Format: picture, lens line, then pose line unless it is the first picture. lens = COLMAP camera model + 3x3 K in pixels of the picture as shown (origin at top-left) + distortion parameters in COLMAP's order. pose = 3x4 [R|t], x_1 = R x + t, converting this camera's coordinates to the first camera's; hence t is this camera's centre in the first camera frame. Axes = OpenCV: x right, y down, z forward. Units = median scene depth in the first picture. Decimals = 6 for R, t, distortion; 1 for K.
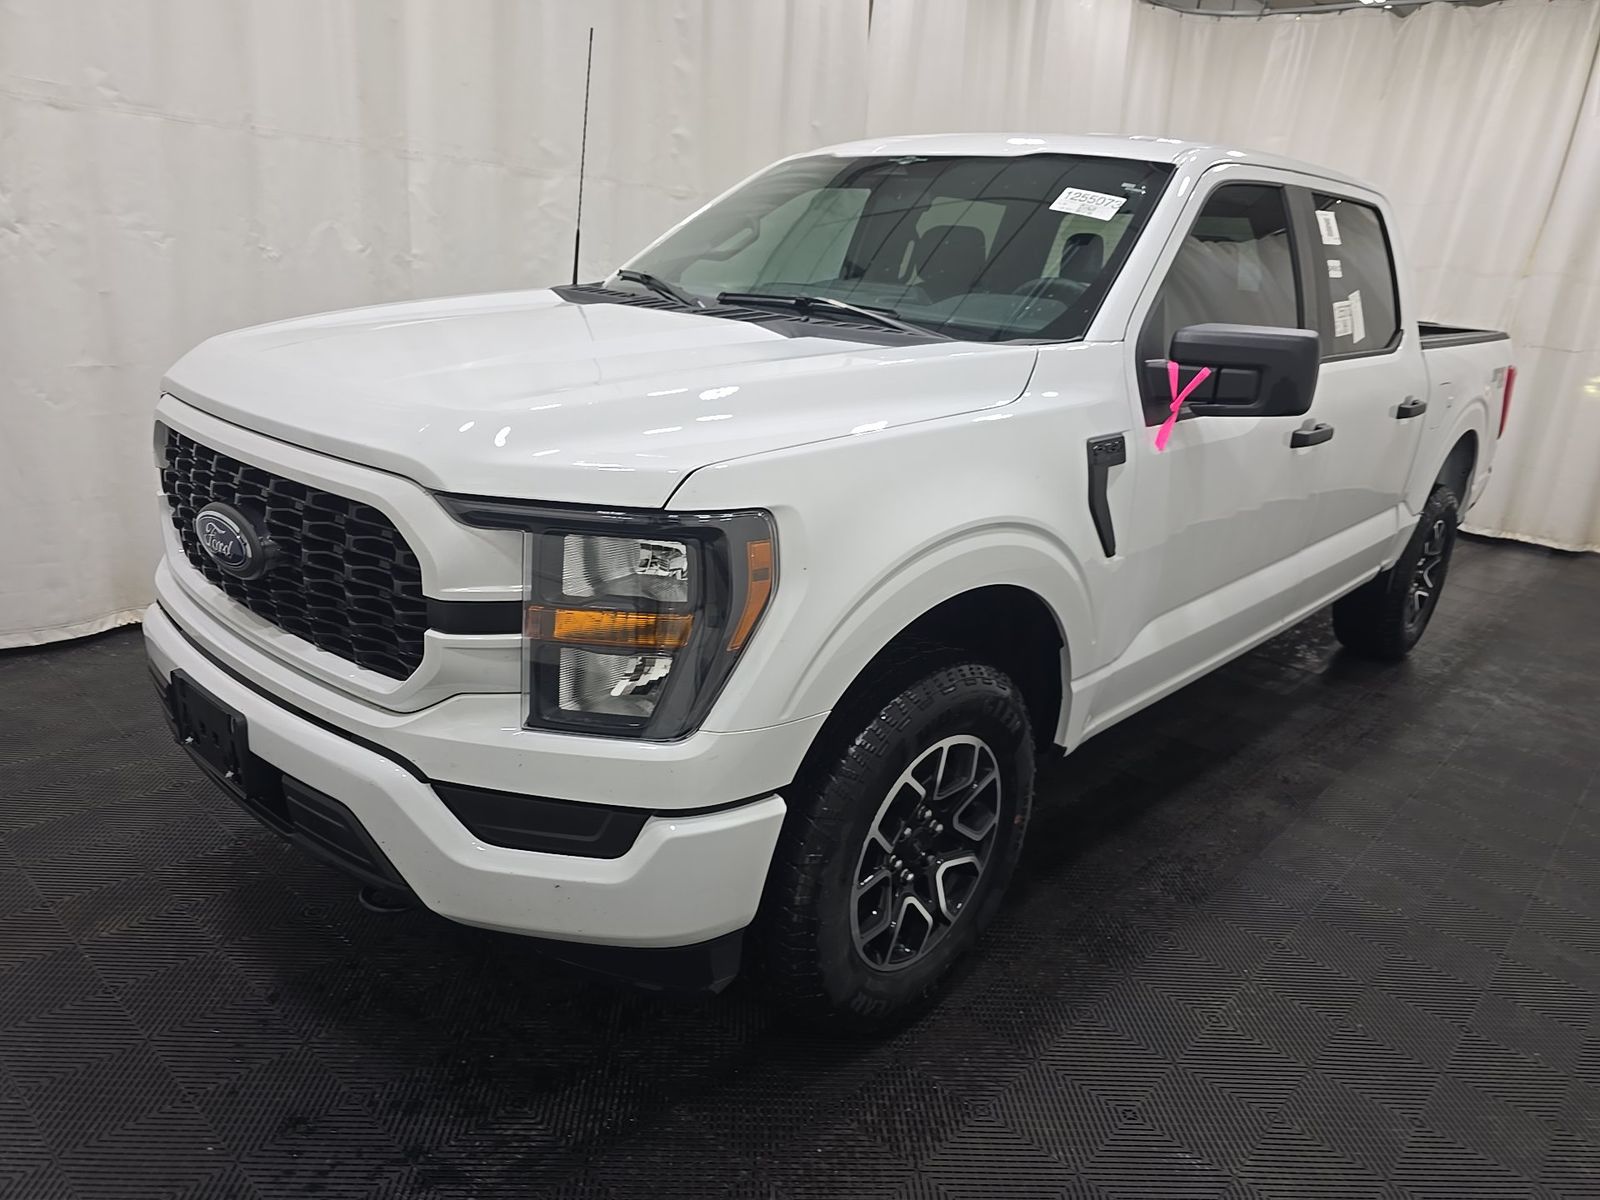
lens RADIAL K [[1079.2, 0, 821.6], [0, 1079.2, 583.6], [0, 0, 1]] dist [0.052718, -0.044155]
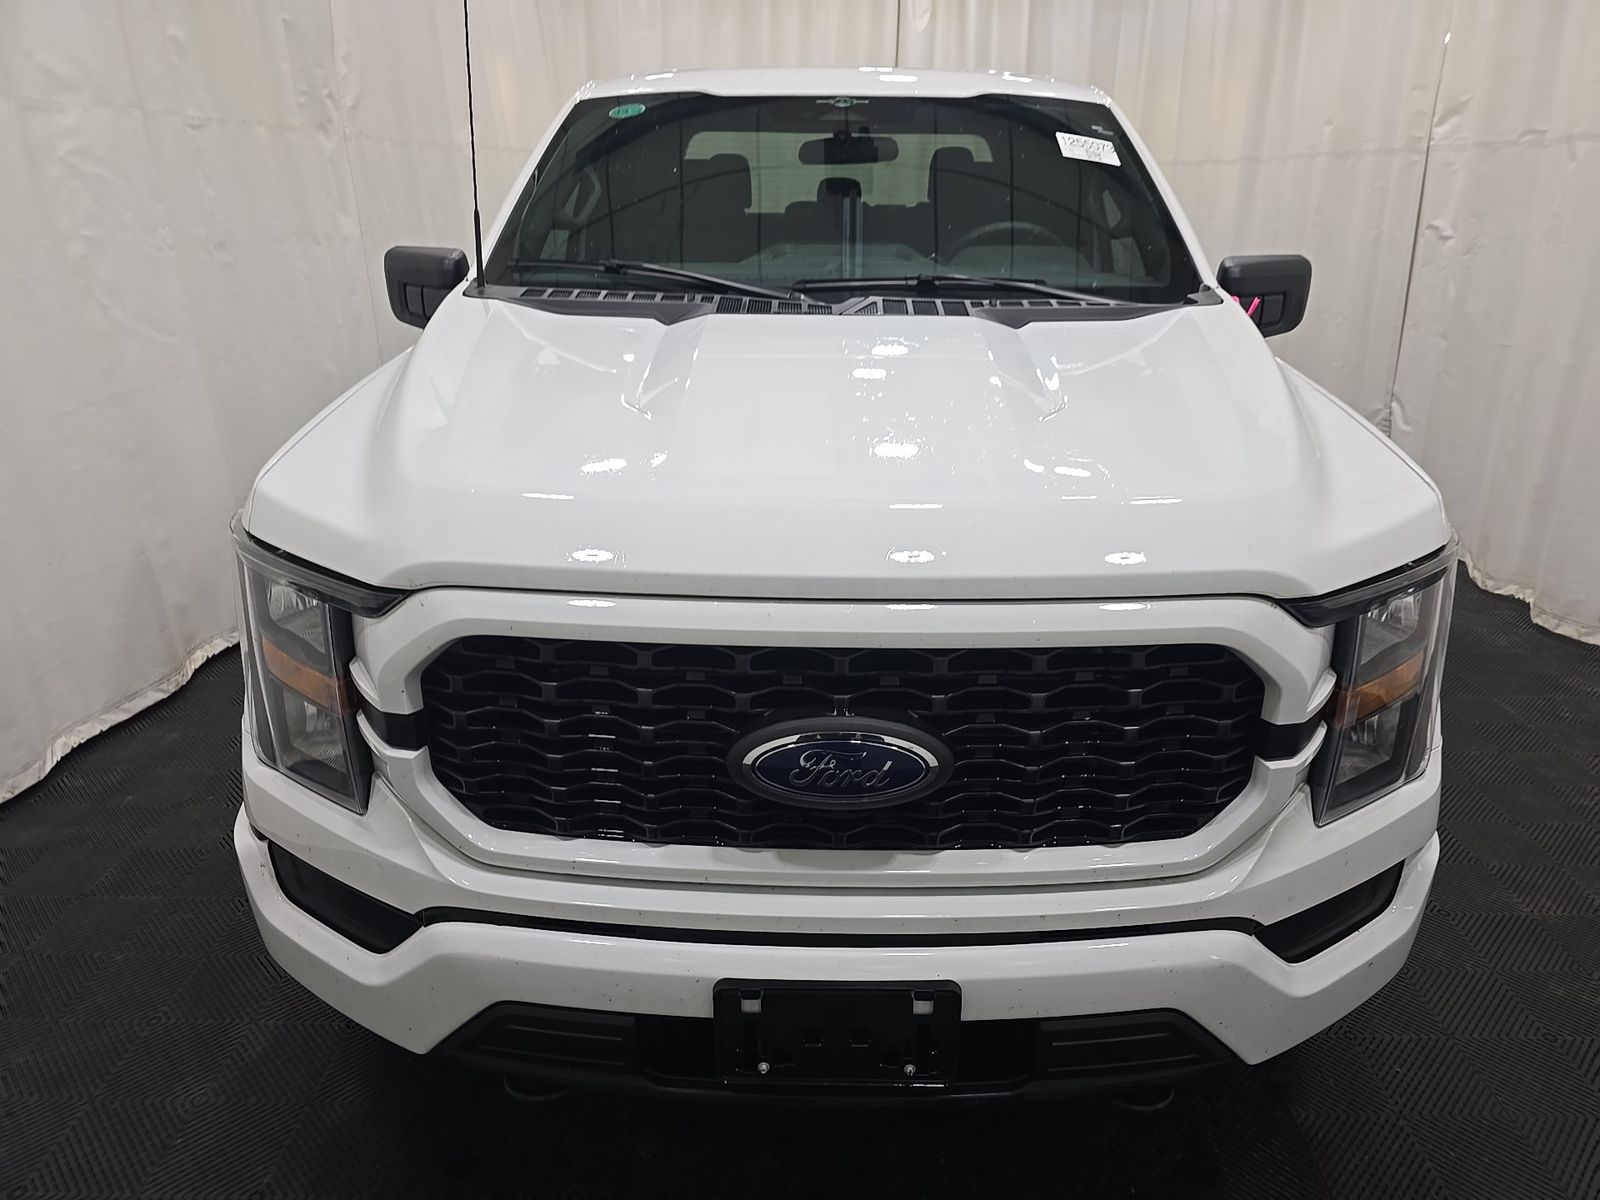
lens RADIAL K [[1079.2, 0, 821.6], [0, 1079.2, 583.6], [0, 0, 1]] dist [0.052718, -0.044155]
pose [[0.746396, -0.293365, 0.597352, -0.598923], [0.231839, 0.955991, 0.179811, -0.176716], [-0.623813, 0.004279, 0.781562, 0.312392]]
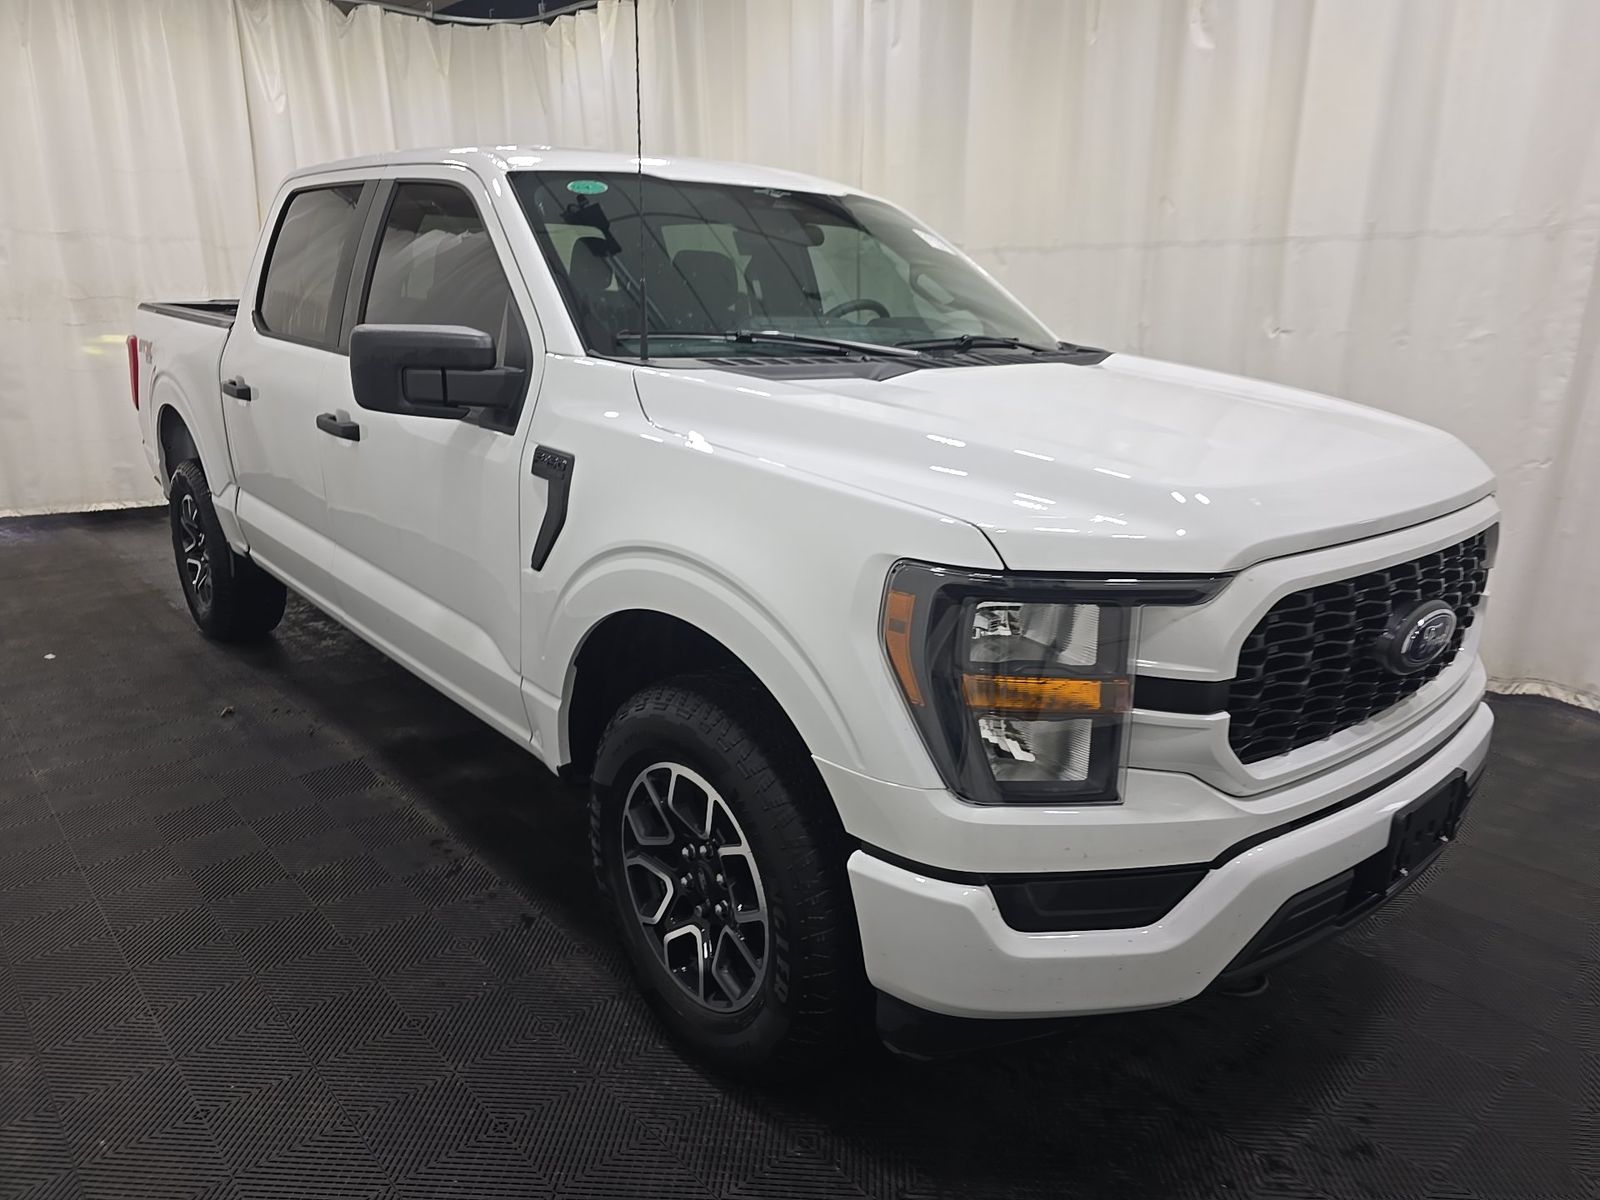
lens RADIAL K [[1079.2, 0, 821.6], [0, 1079.2, 583.6], [0, 0, 1]] dist [0.052718, -0.044155]
pose [[0.117003, -0.324558, 0.938601, -0.993753], [0.271977, 0.919433, 0.284027, -0.336858], [-0.955164, 0.222046, 0.195849, 0.858146]]
